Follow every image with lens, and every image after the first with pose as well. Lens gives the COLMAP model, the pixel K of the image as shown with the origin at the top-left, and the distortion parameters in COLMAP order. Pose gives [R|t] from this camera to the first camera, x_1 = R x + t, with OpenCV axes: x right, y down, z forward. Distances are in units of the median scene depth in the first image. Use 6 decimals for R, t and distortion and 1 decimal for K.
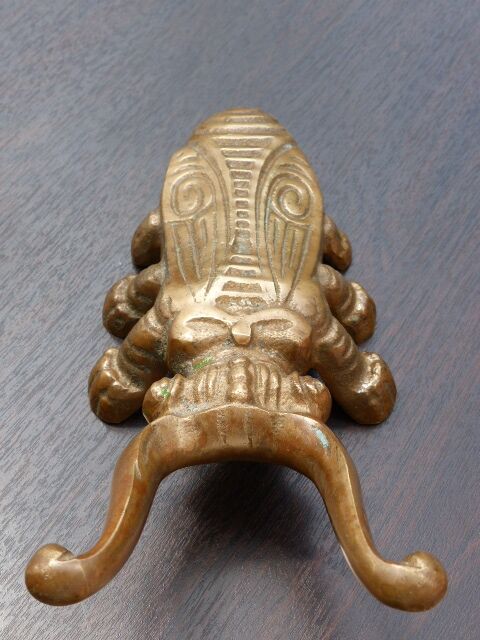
lens RADIAL K [[1155.4, 0, 255.7], [0, 1155.4, 320.1], [0, 0, 1]] dist [-0.097797, -0.001175]
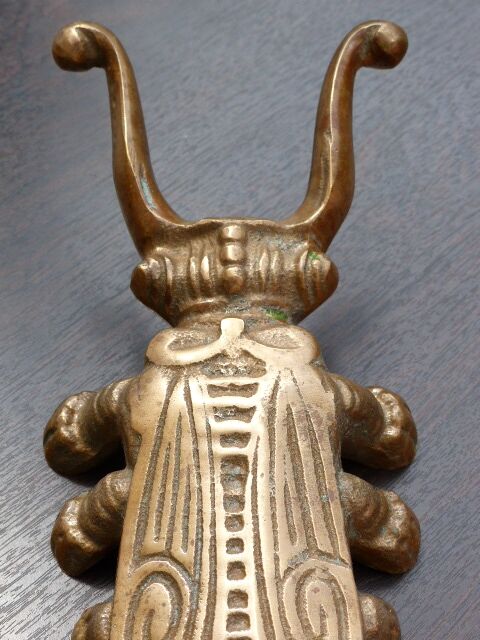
lens RADIAL K [[1155.4, 0, 255.7], [0, 1155.4, 320.1], [0, 0, 1]] dist [-0.097797, -0.001175]
pose [[-0.999173, -0.002460, -0.040593, 0.003941], [-0.038932, -0.230649, 0.972258, -0.753526], [-0.011755, 0.973034, 0.230362, 0.759410]]
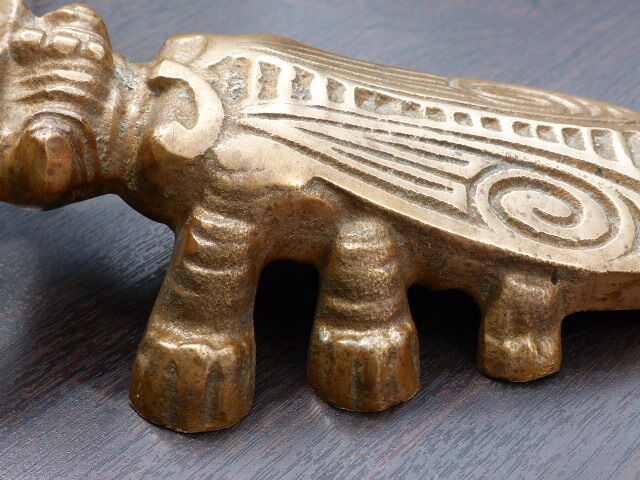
lens RADIAL K [[1155.4, 0, 320.0], [0, 1155.4, 240.0], [0, 0, 1]] dist [-0.097797, -0.001175]
pose [[0.027972, 0.620411, -0.783778, 0.501931], [-0.821256, 0.461268, 0.335814, -0.210111], [0.569874, 0.634289, 0.522419, 0.737104]]
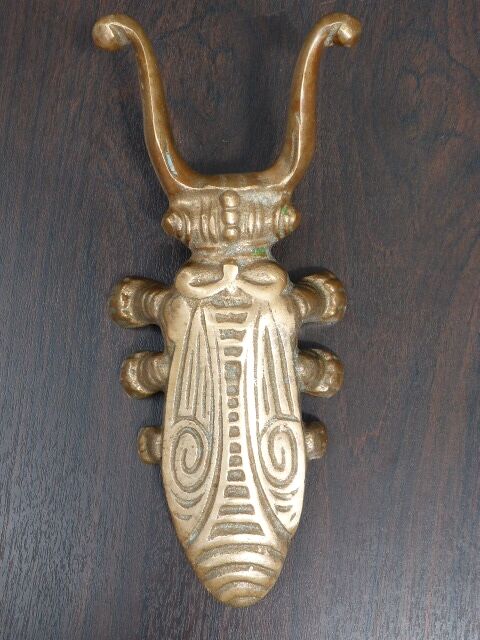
lens RADIAL K [[881.1, 0, 240.0], [0, 881.1, 320.0], [0, 0, 1]] dist [-0.009792, -0.011342]
pose [[-0.998142, 0.019011, -0.057884, 0.032910], [-0.054056, -0.714615, 0.697426, -0.673131], [-0.028106, 0.699260, 0.714315, 0.320774]]
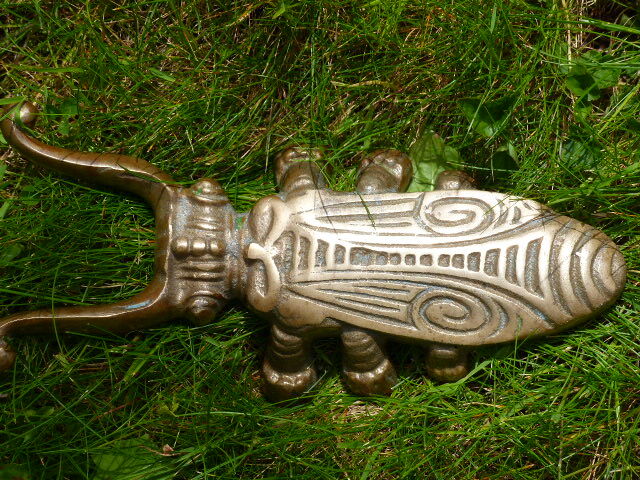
lens RADIAL K [[2475.8, 0, 320.0], [0, 2475.8, 240.0], [0, 0, 1]] dist [0.020787, -0.931246]
pose [[-0.072626, 0.975592, -0.207233, 0.481078], [-0.626378, 0.117076, 0.770678, -1.923780], [0.776129, 0.185777, 0.602586, -0.485209]]
